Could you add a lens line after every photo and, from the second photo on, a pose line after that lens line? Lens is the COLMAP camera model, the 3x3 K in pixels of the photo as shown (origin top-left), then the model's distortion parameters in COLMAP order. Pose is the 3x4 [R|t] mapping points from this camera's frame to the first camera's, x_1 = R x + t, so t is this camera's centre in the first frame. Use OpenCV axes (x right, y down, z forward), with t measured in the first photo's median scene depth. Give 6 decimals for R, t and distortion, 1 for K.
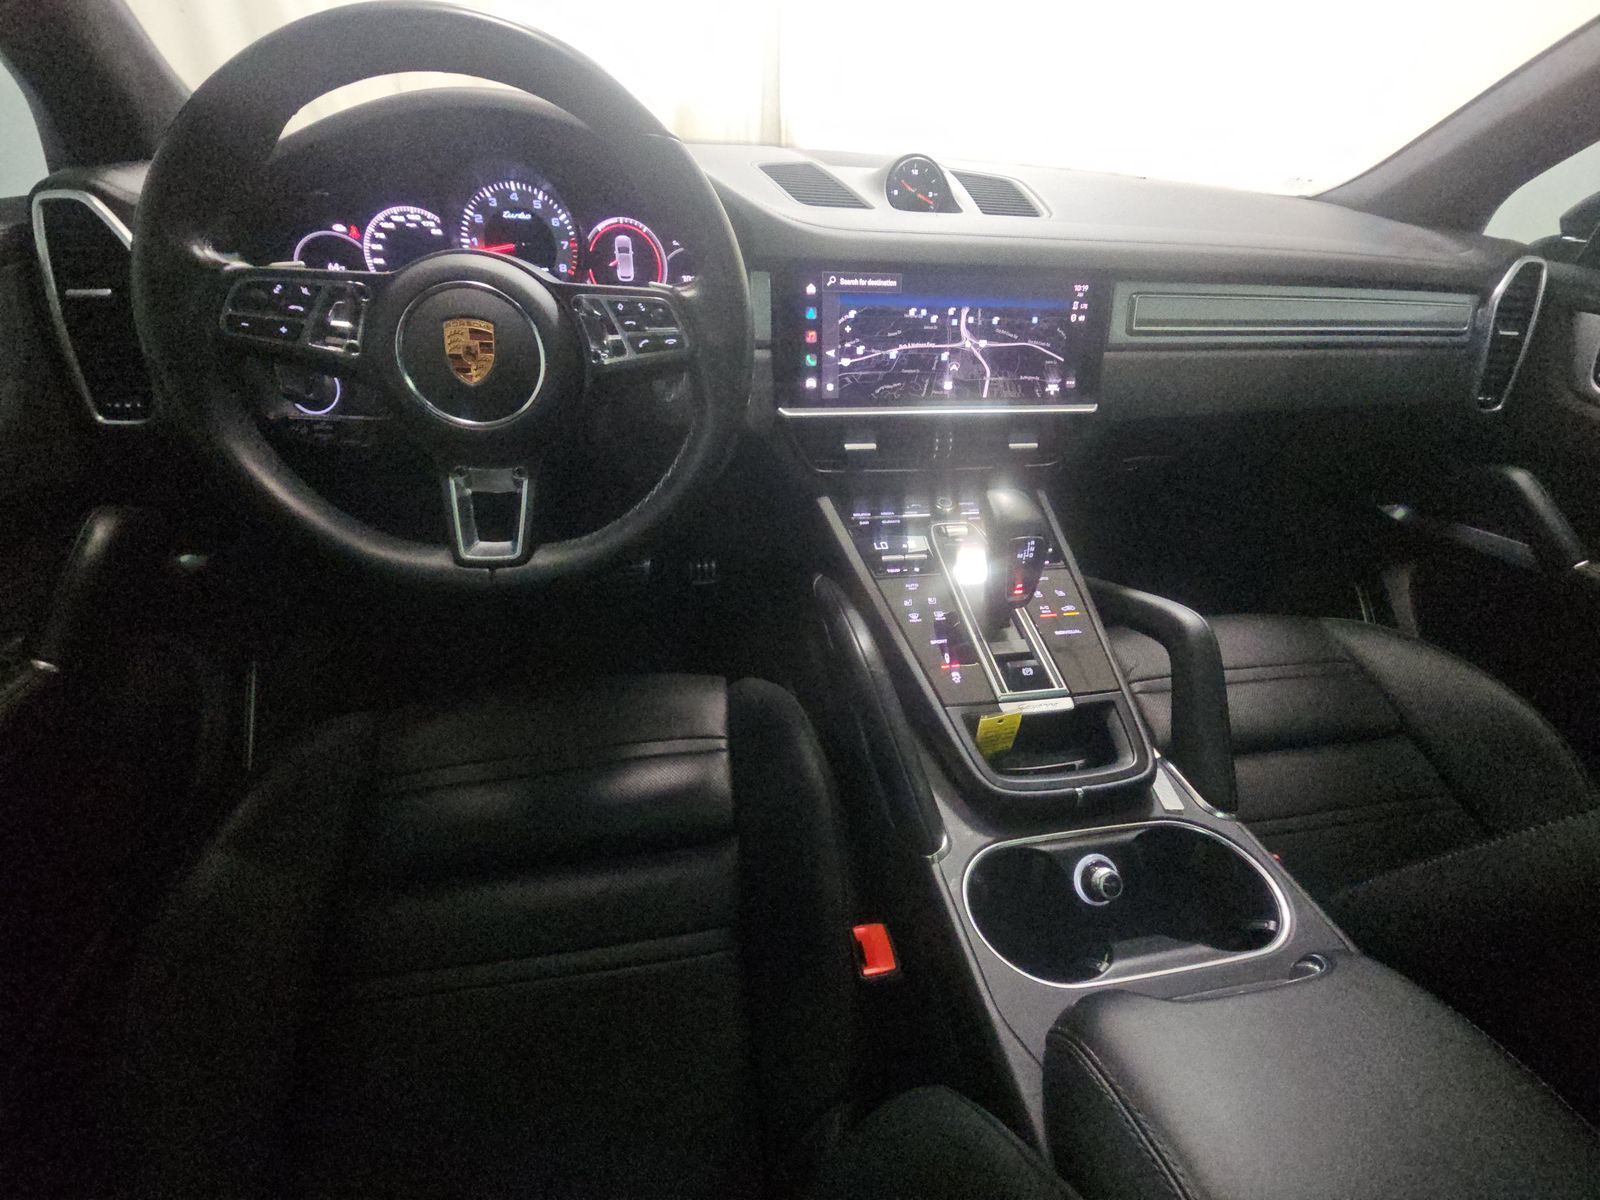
lens RADIAL K [[630.6, 0, 802.9], [0, 630.6, 612.3], [0, 0, 1]] dist [-0.035855, -0.001777]
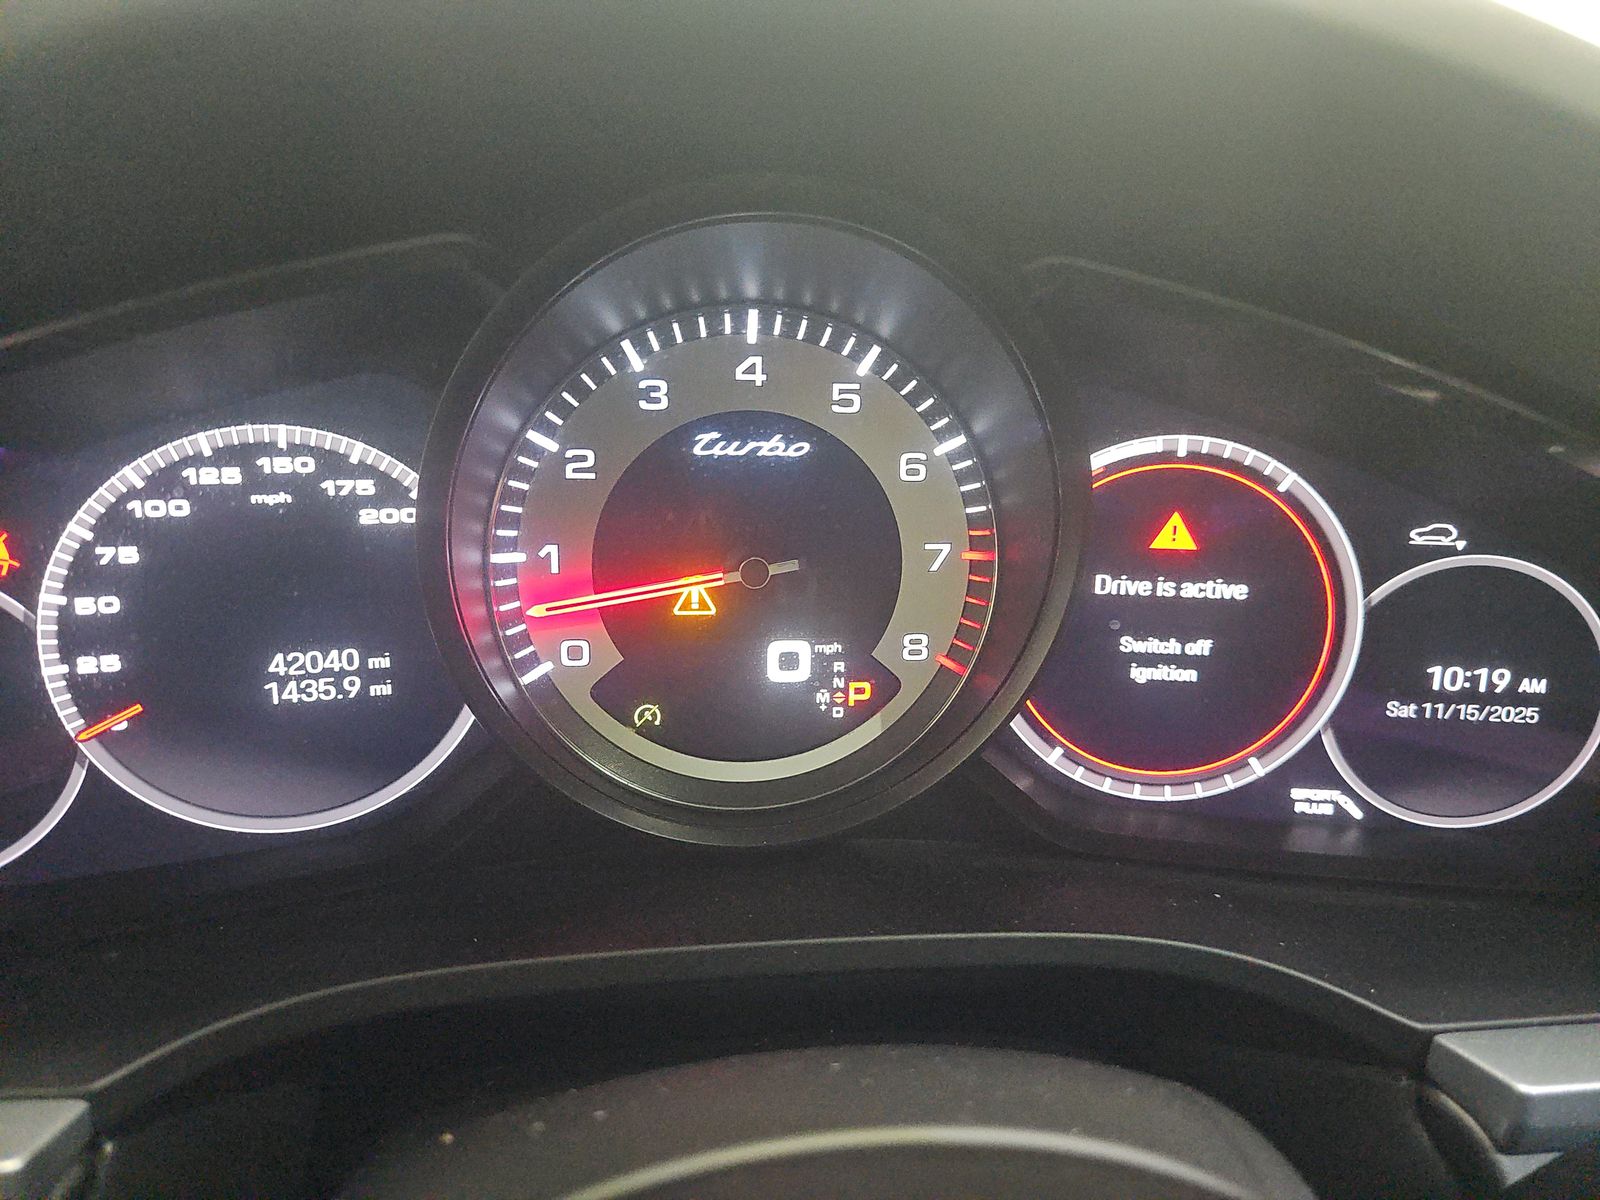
lens RADIAL K [[1070.9, 0, 818.8], [0, 1070.9, 566.4], [0, 0, 1]] dist [-0.026256, -0.027278]
pose [[0.994670, 0.003645, -0.103045, -0.409321], [-0.031459, 0.962451, -0.269627, -0.512155], [0.098193, 0.271431, 0.957436, 0.665674]]
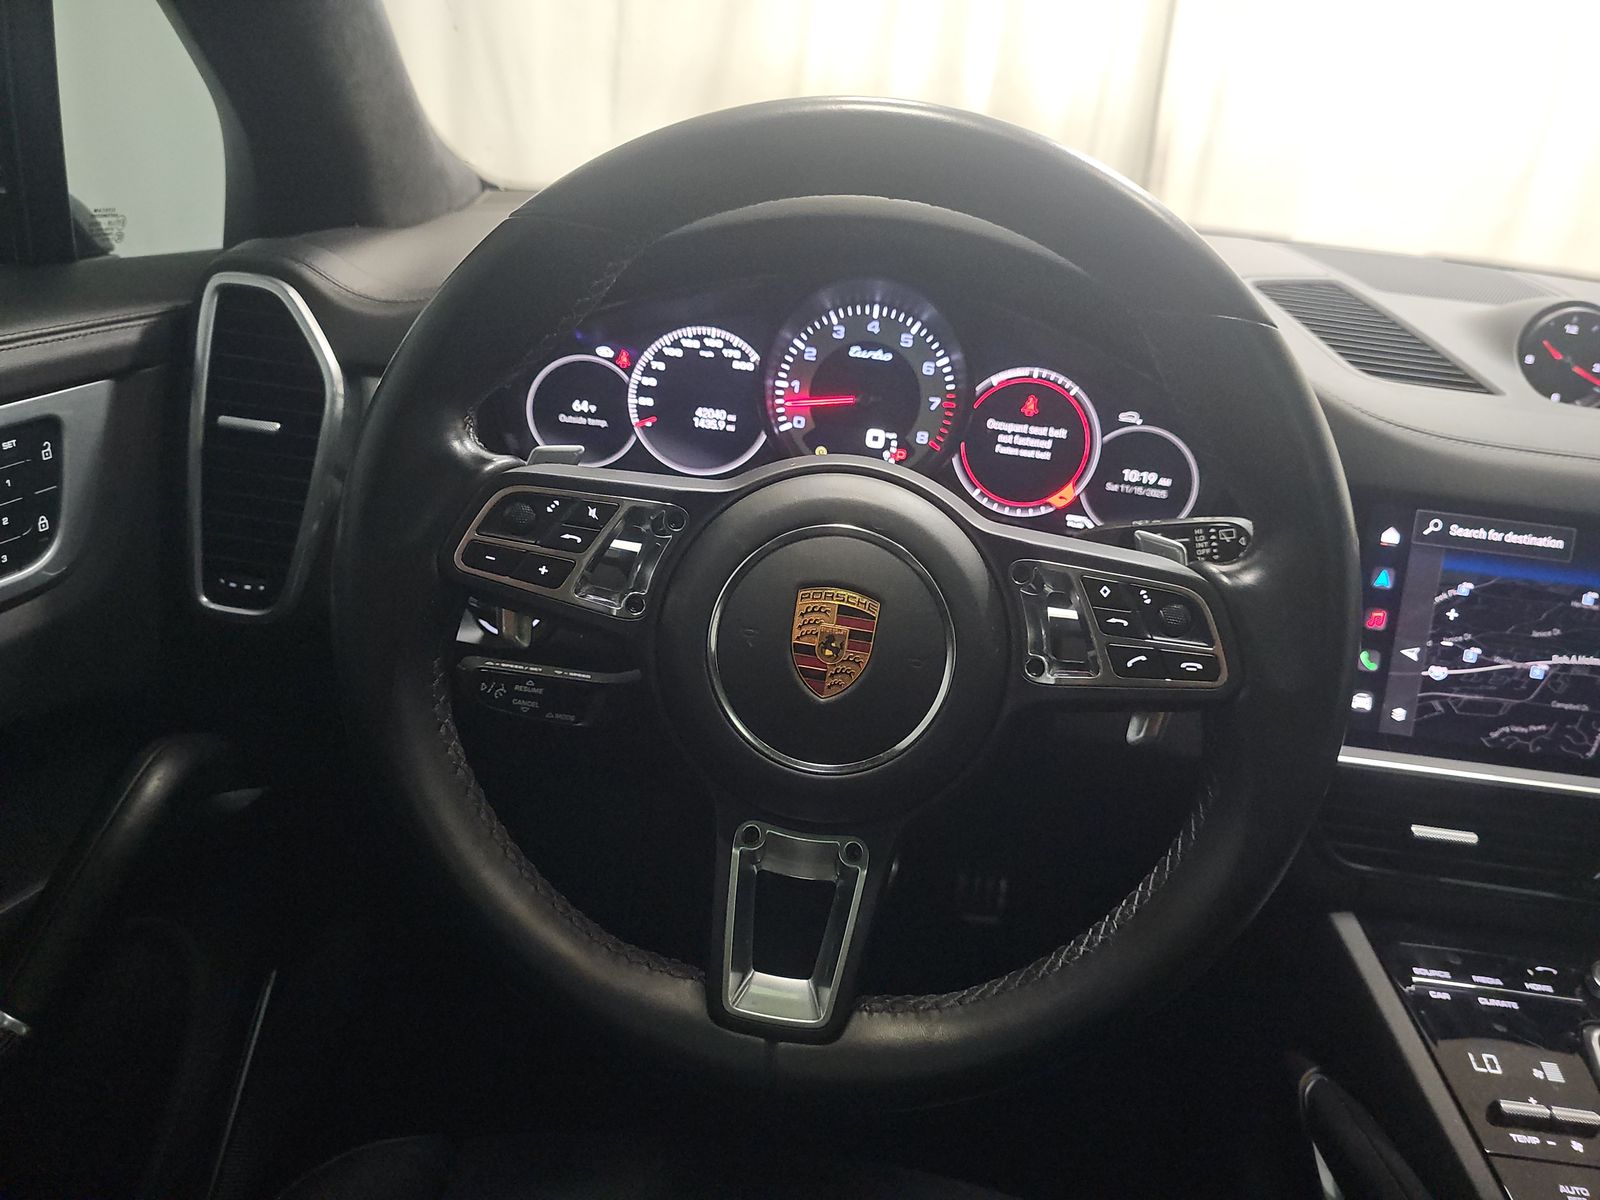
lens RADIAL K [[1070.9, 0, 820.5], [0, 1070.9, 630.4], [0, 0, 1]] dist [-0.026256, -0.027278]
pose [[0.953677, 0.143748, -0.264268, -0.196991], [-0.203171, 0.955606, -0.213396, -0.150790], [0.221861, 0.257203, 0.940545, 0.067613]]
